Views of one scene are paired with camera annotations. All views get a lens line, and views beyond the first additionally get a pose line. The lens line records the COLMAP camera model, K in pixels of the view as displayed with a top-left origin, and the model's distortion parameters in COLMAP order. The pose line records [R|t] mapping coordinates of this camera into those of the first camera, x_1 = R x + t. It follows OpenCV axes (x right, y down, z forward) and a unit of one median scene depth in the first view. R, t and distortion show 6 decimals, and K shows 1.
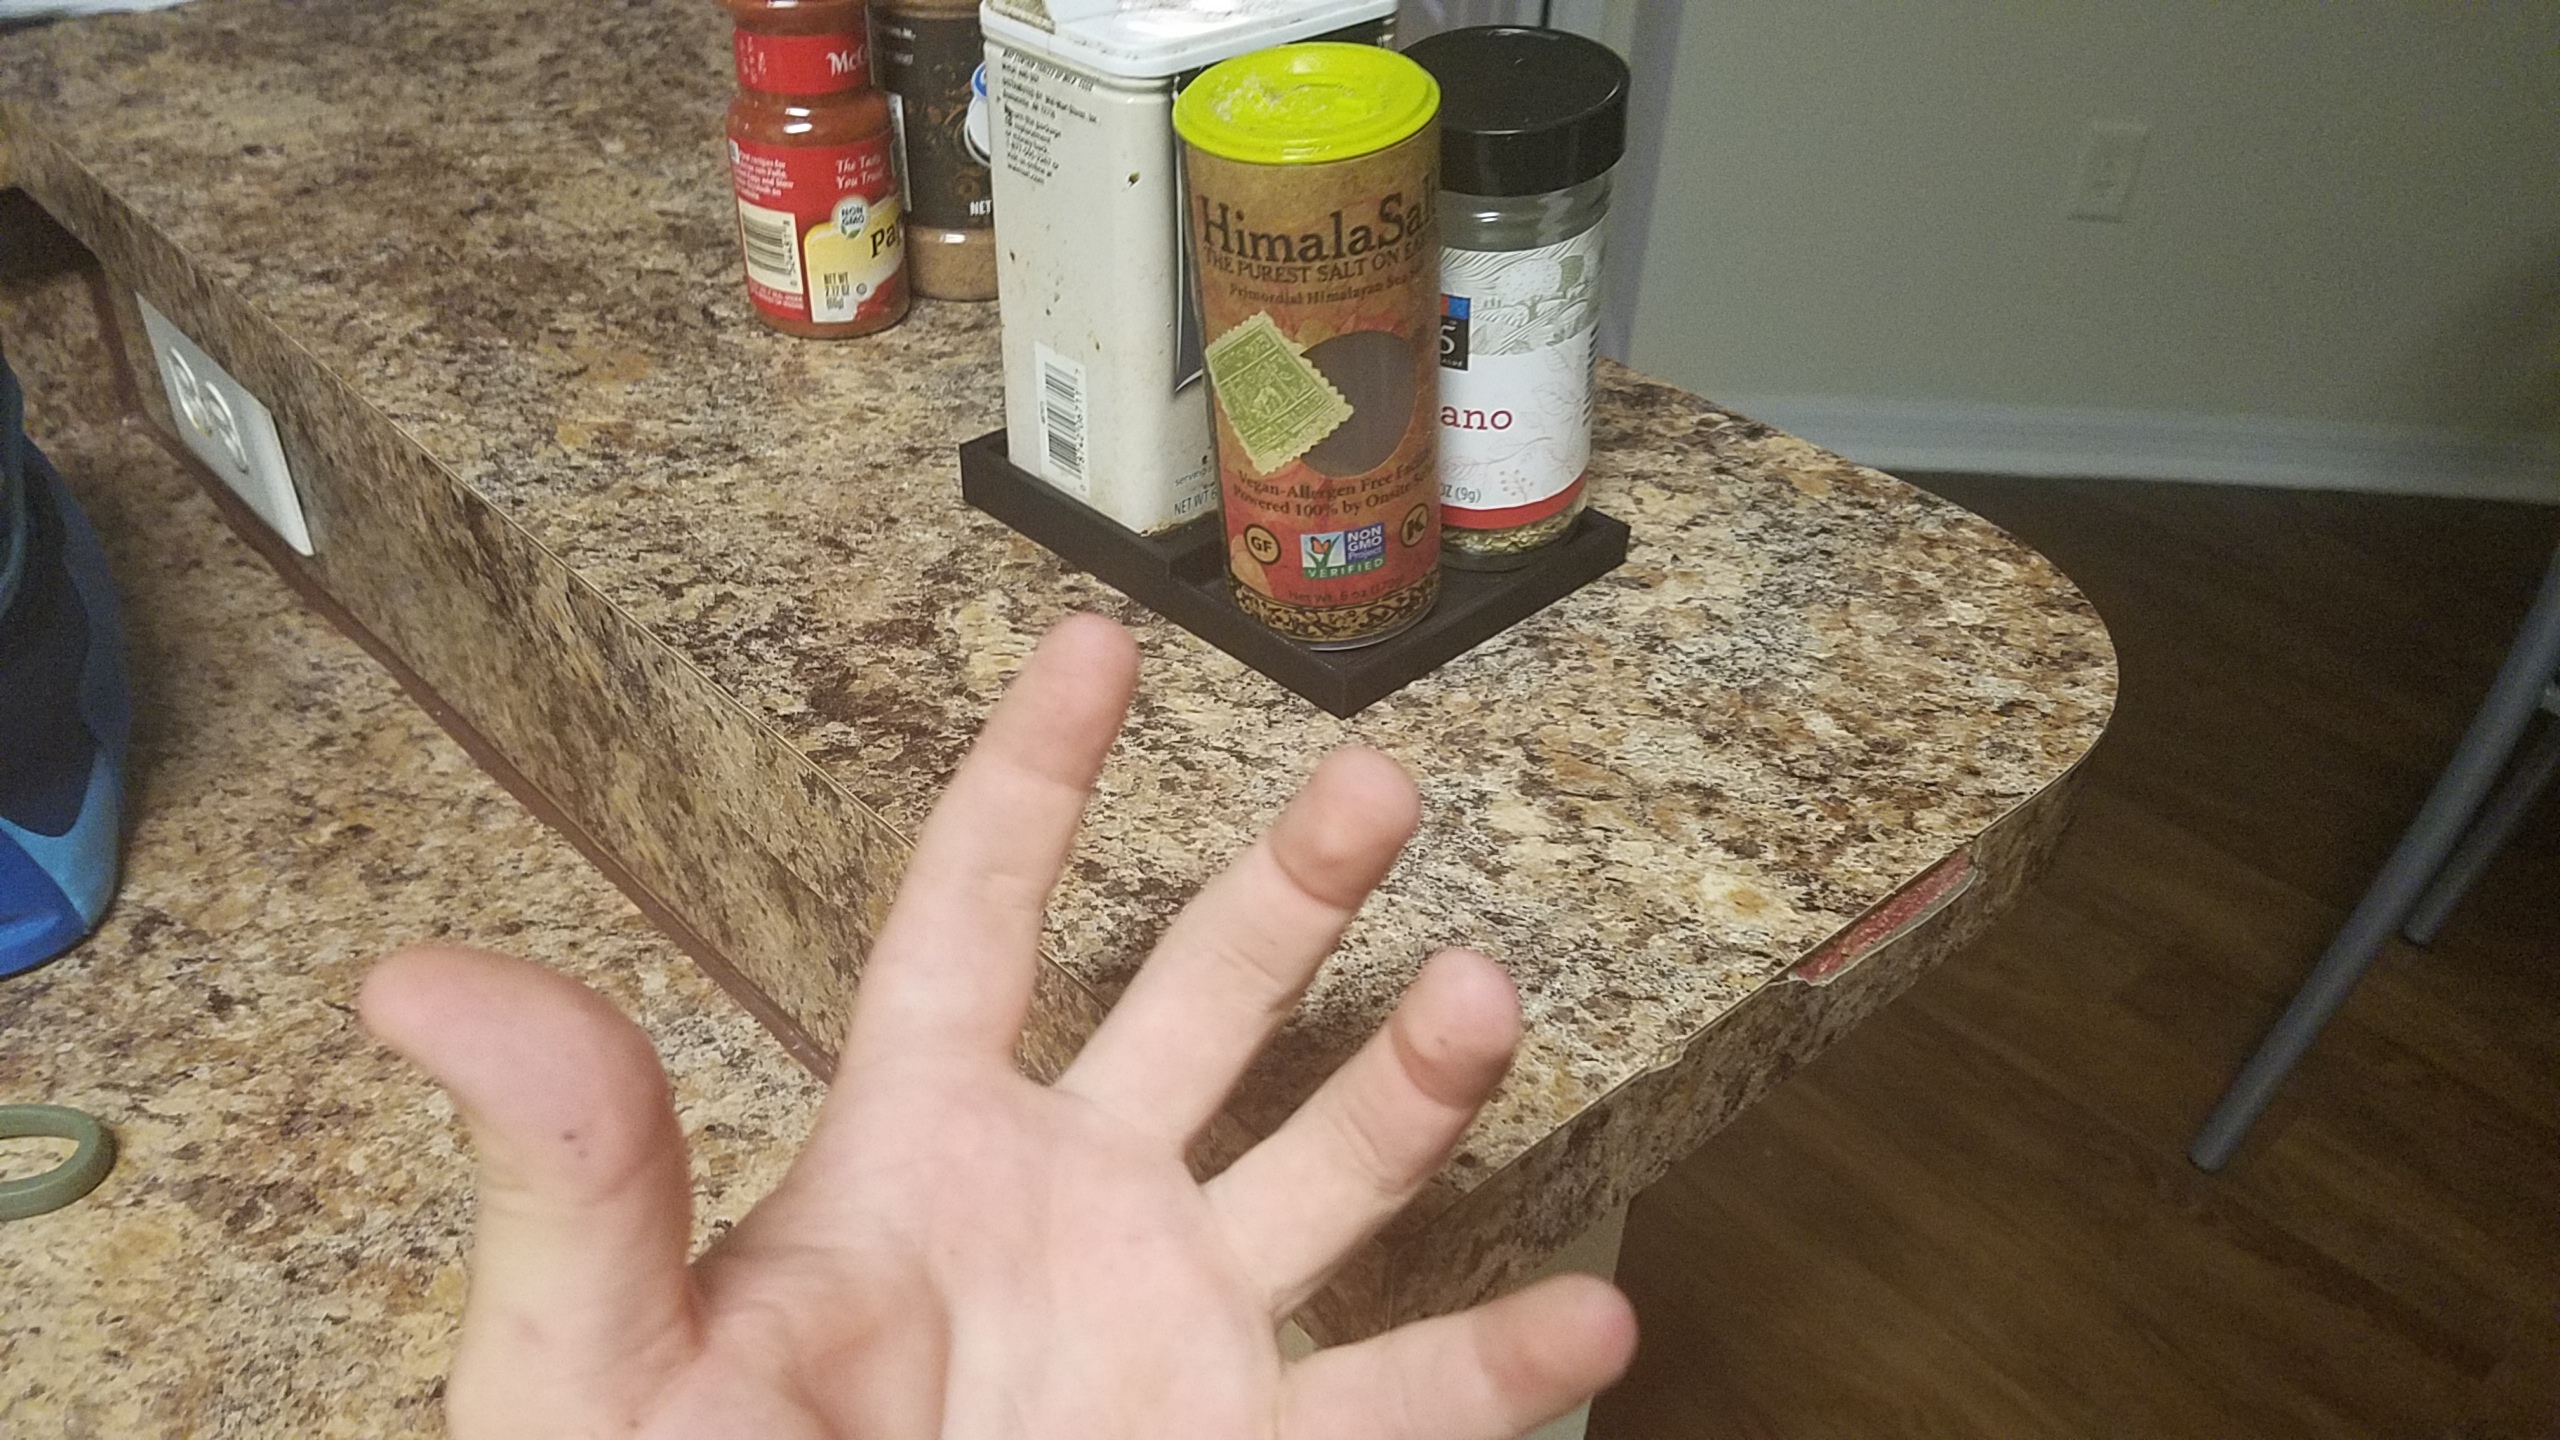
lens RADIAL K [[2055.0, 0, 1269.3], [0, 2055.0, 729.9], [0, 0, 1]] dist [0.272981, -0.589761]
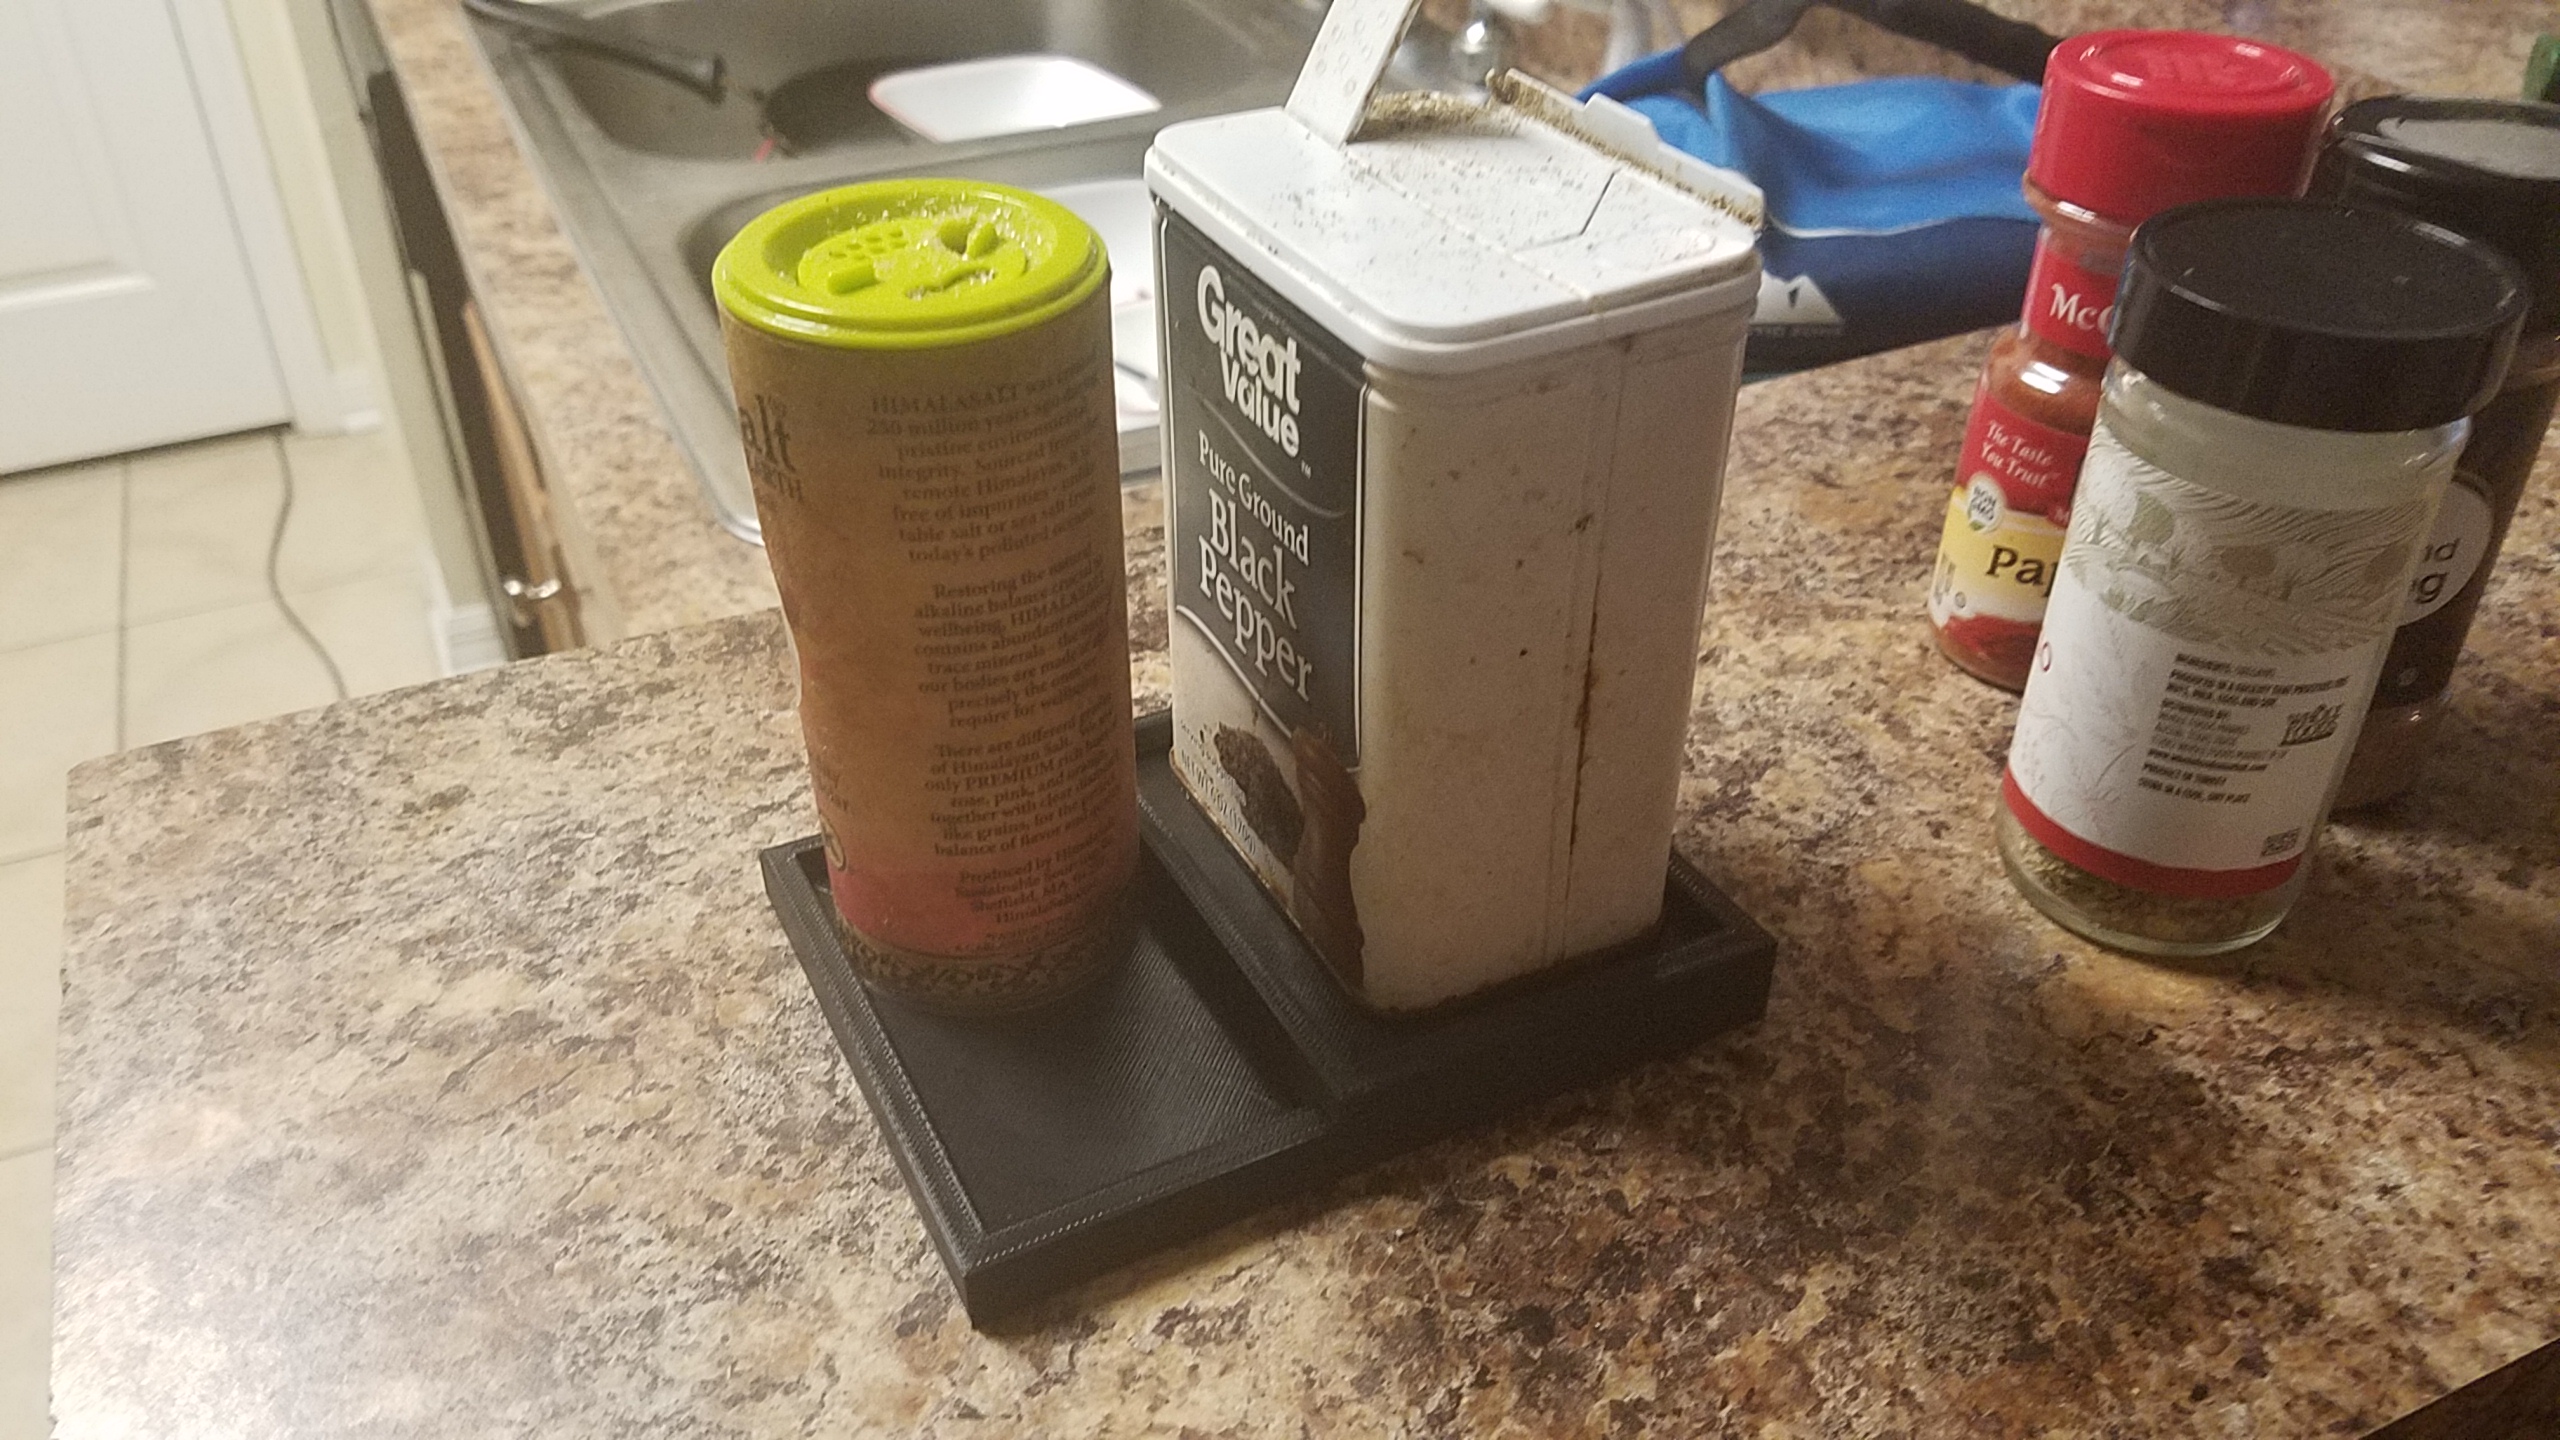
lens RADIAL K [[2055.0, 0, 1269.3], [0, 2055.0, 729.9], [0, 0, 1]] dist [0.272981, -0.589761]
pose [[-0.320703, 0.505790, -0.800829, 0.523922], [-0.535761, 0.600367, 0.593734, -0.556115], [0.781096, 0.619465, 0.078443, 0.943326]]
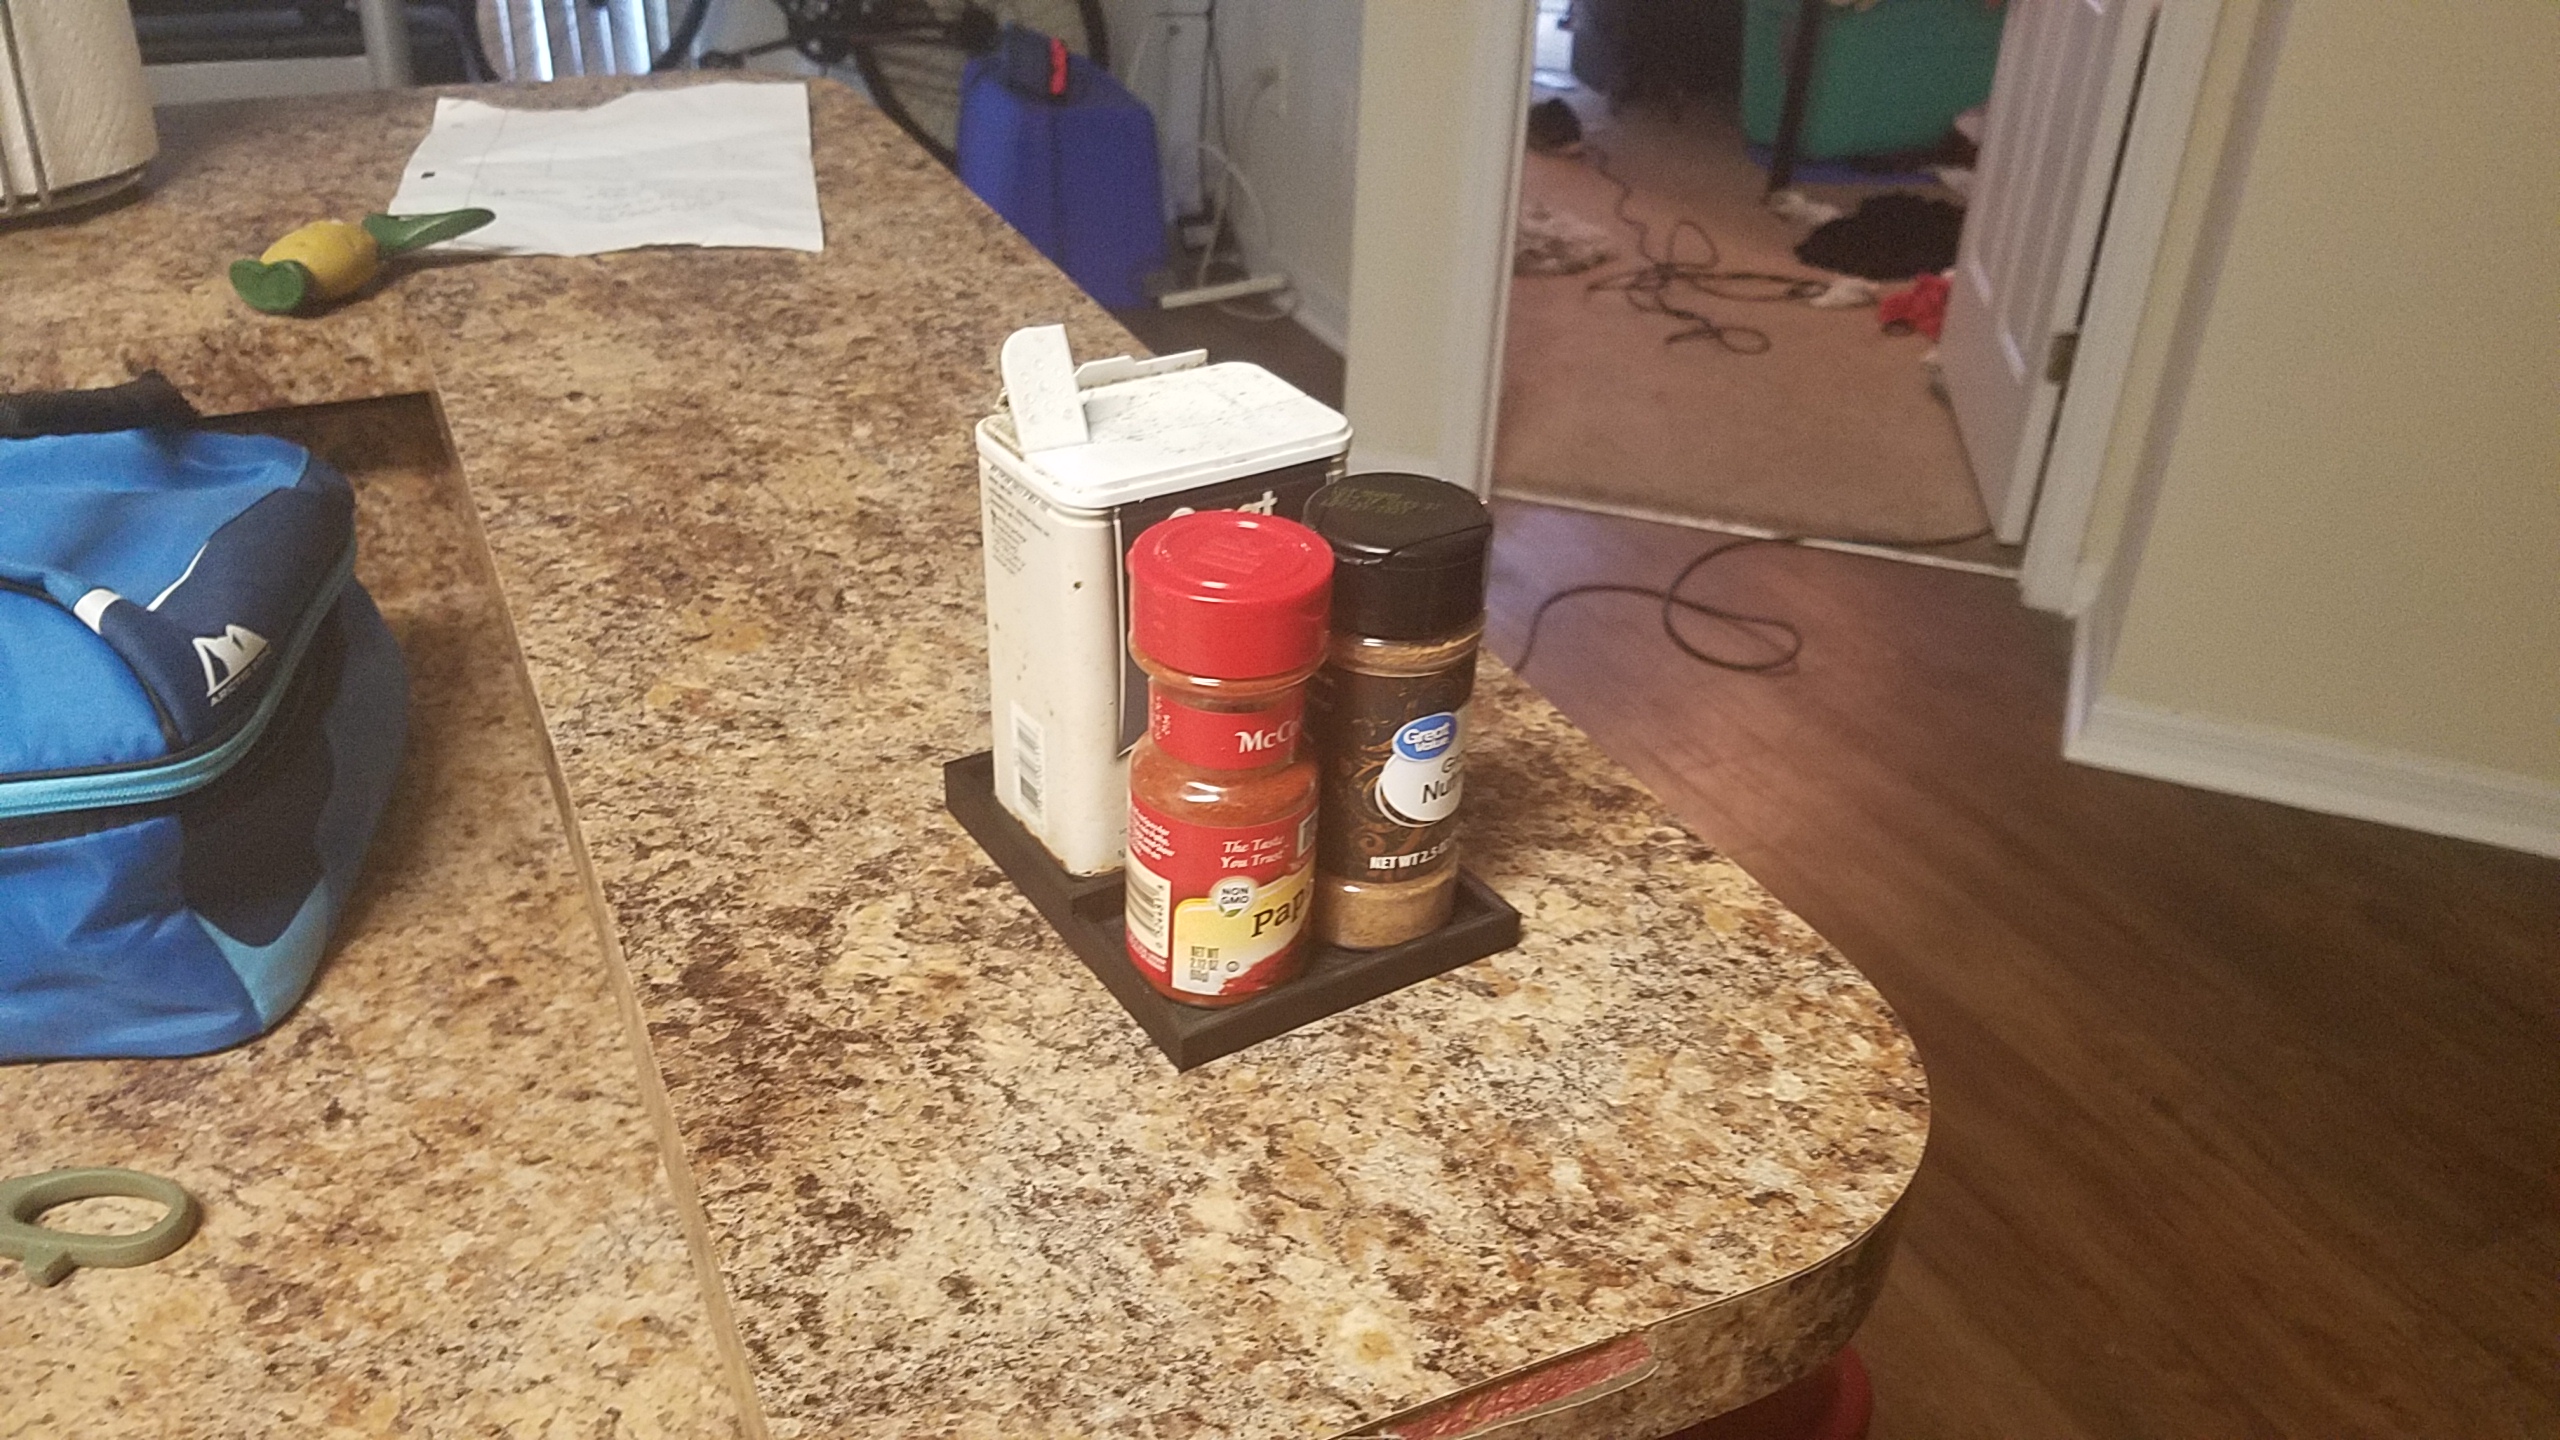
lens RADIAL K [[2004.7, 0, 1290.8], [0, 2004.7, 720.0], [0, 0, 1]] dist [0.276366, -0.459527]
pose [[0.955382, 0.153555, -0.252323, 0.323871], [-0.176451, 0.981772, -0.070634, -0.116837], [0.236878, 0.112005, 0.965062, -0.023140]]
